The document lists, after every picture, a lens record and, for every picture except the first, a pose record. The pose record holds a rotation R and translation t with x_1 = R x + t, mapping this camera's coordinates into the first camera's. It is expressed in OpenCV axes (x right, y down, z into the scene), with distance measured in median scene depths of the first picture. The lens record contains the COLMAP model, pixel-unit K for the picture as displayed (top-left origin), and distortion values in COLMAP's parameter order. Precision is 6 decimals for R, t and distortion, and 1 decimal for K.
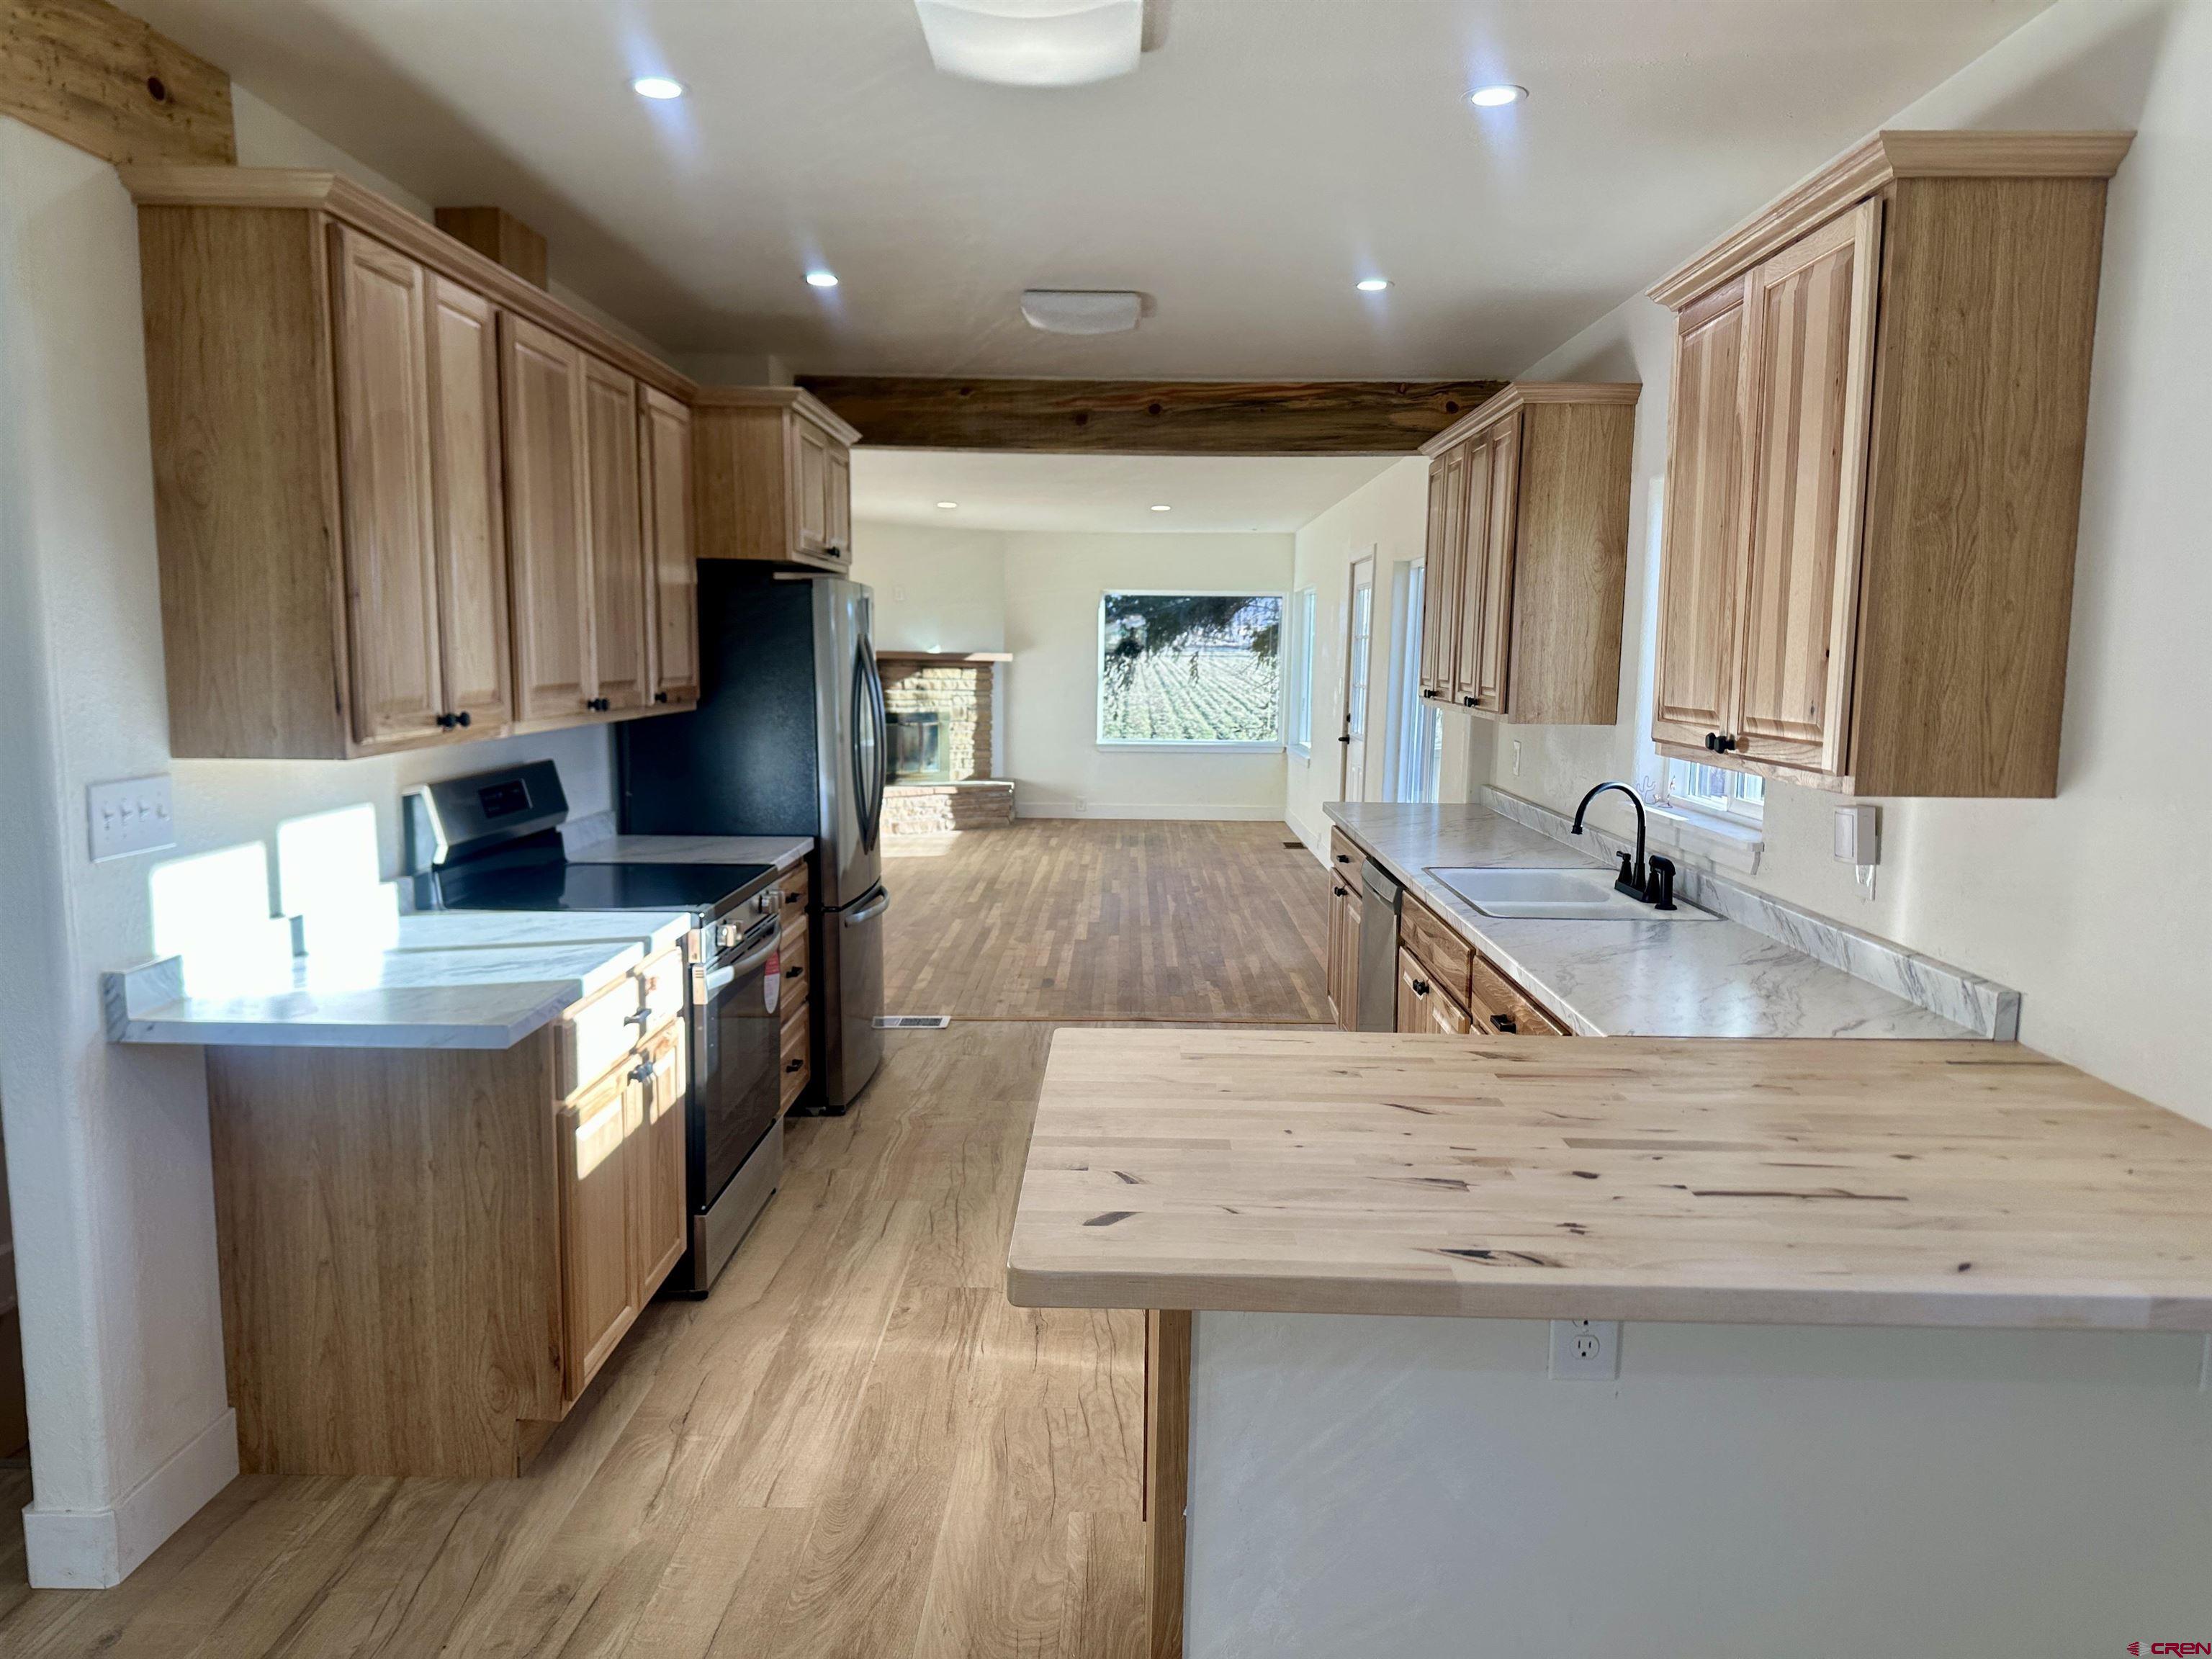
lens RADIAL K [[1561.8, 0, 1103.4], [0, 1561.8, 851.0], [0, 0, 1]] dist [0.074486, -0.089498]
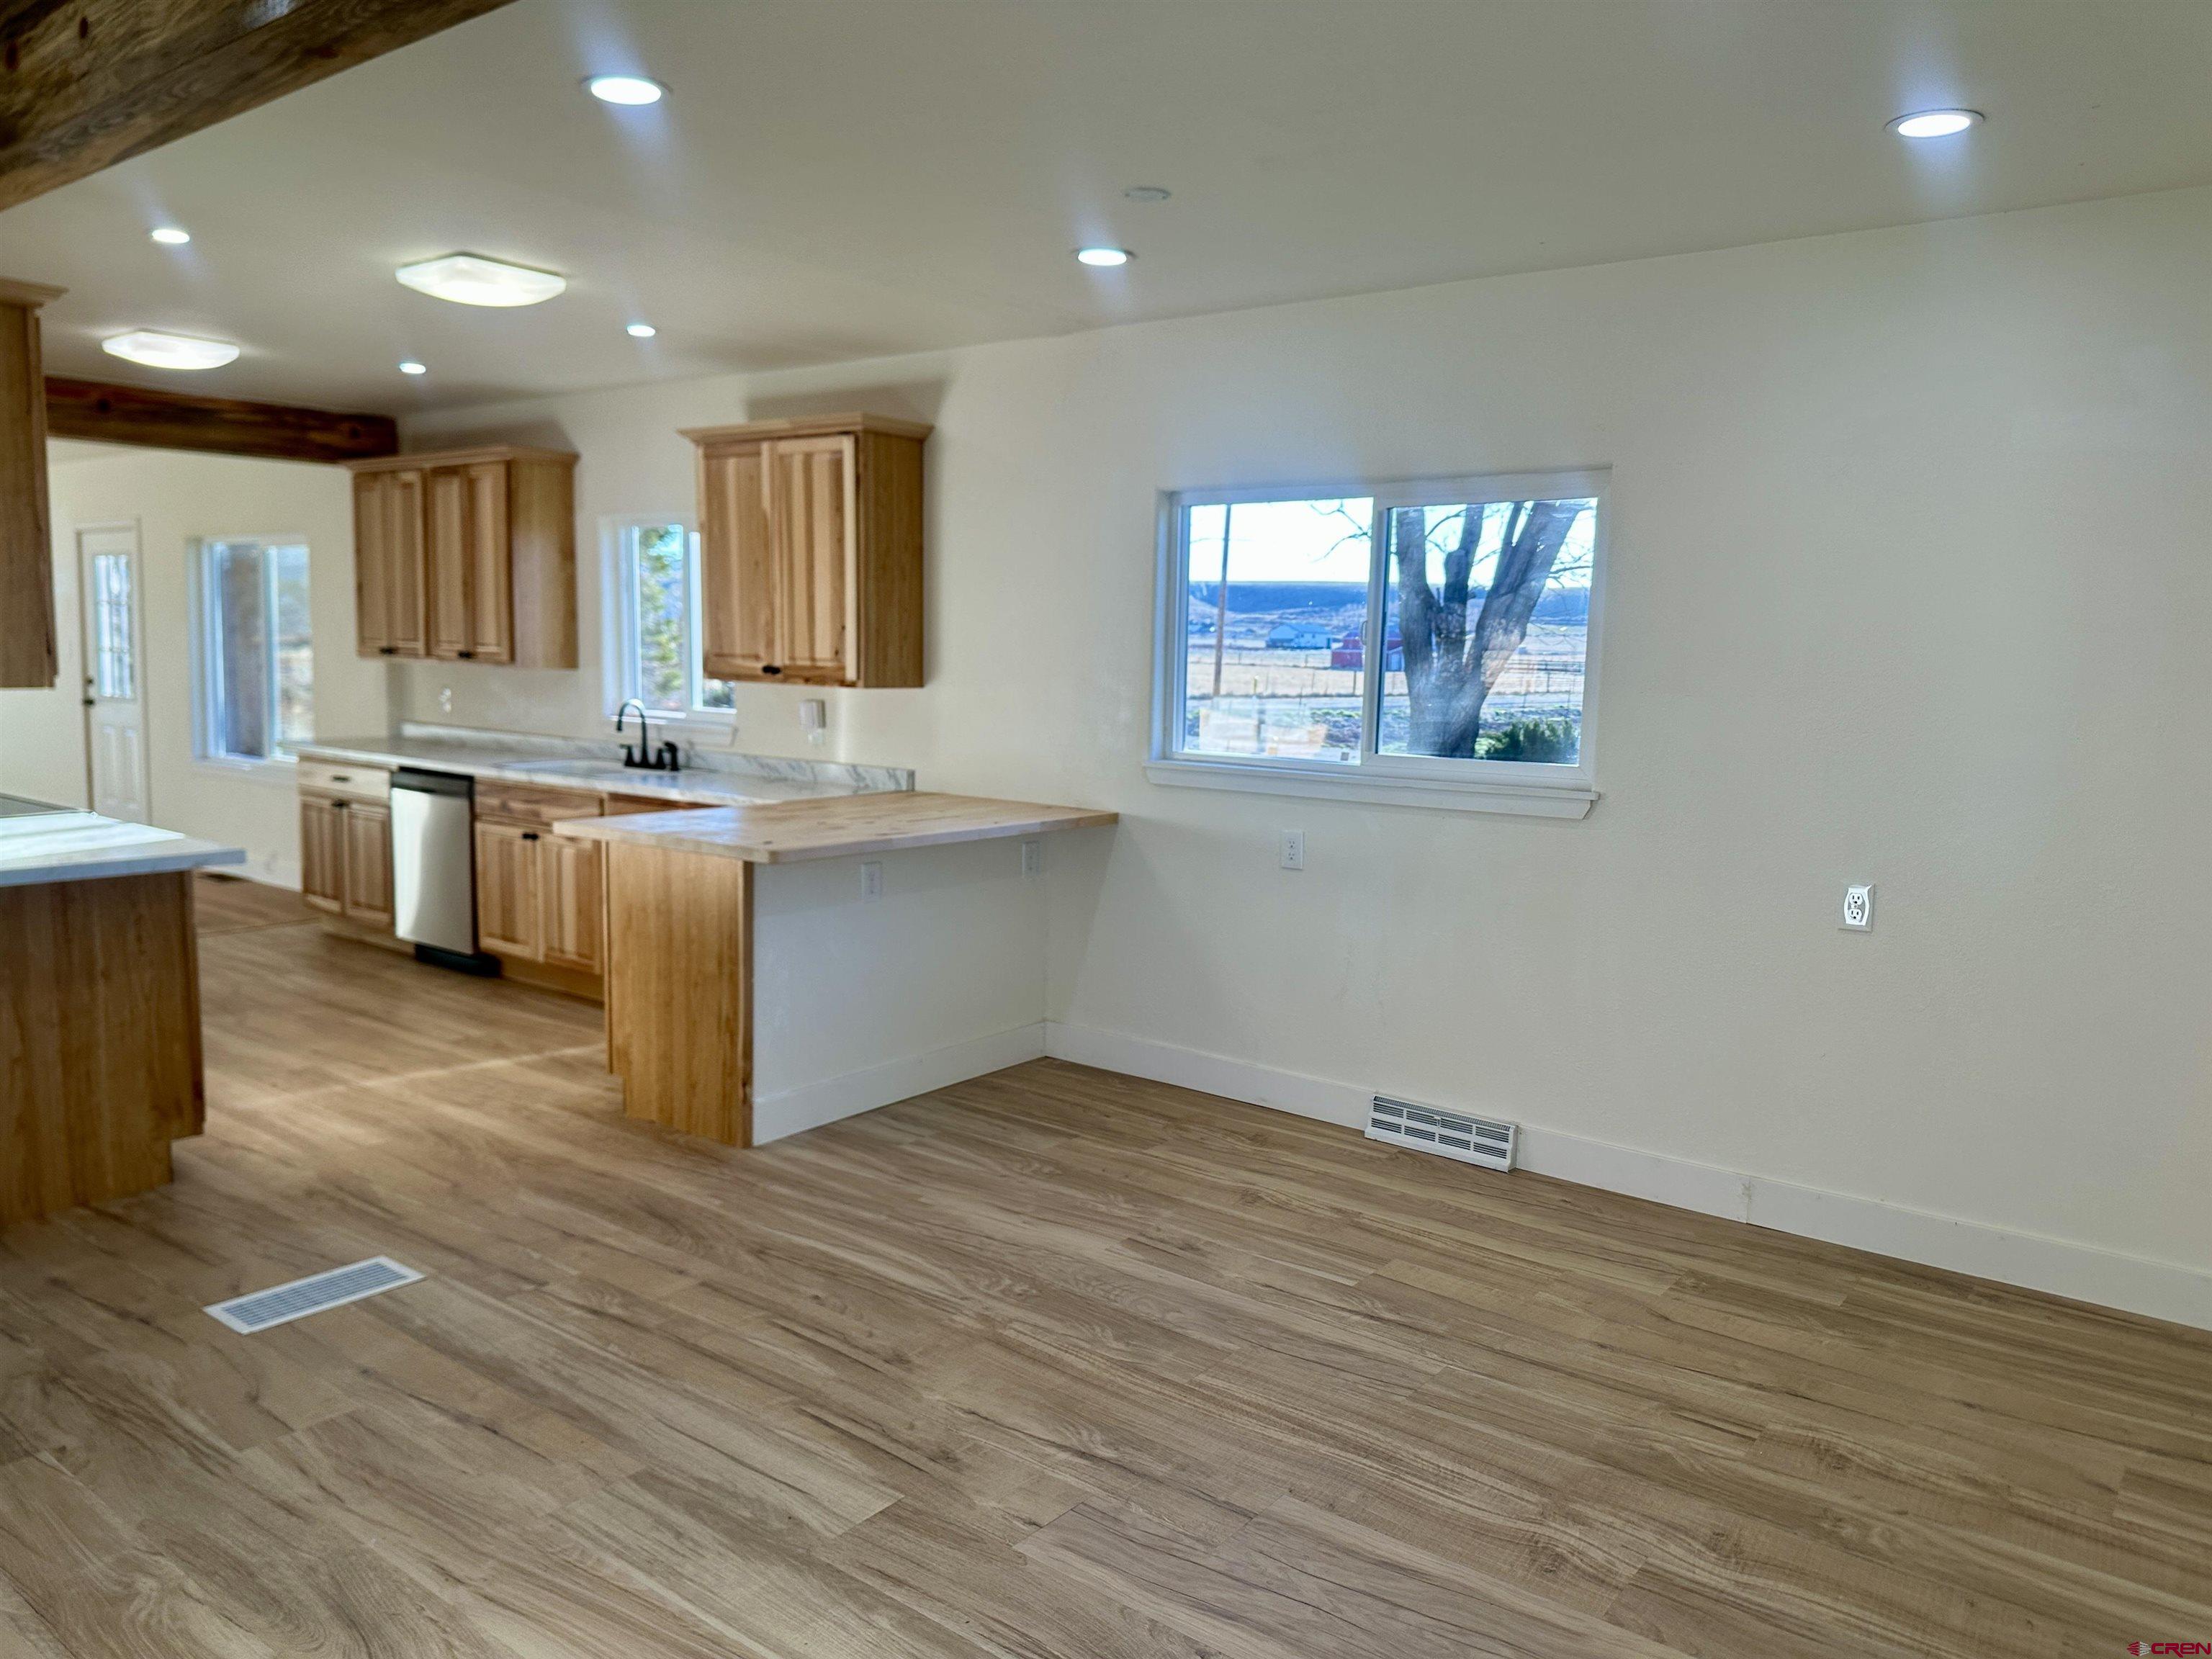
lens RADIAL K [[1553.8, 0, 1099.0], [0, 1553.8, 840.8], [0, 0, 1]] dist [0.131578, -0.194329]
pose [[0.605328, -0.096973, 0.790047, -0.475866], [0.088873, 0.994579, 0.053984, 0.039366], [-0.790999, 0.037535, 0.610665, -0.280018]]
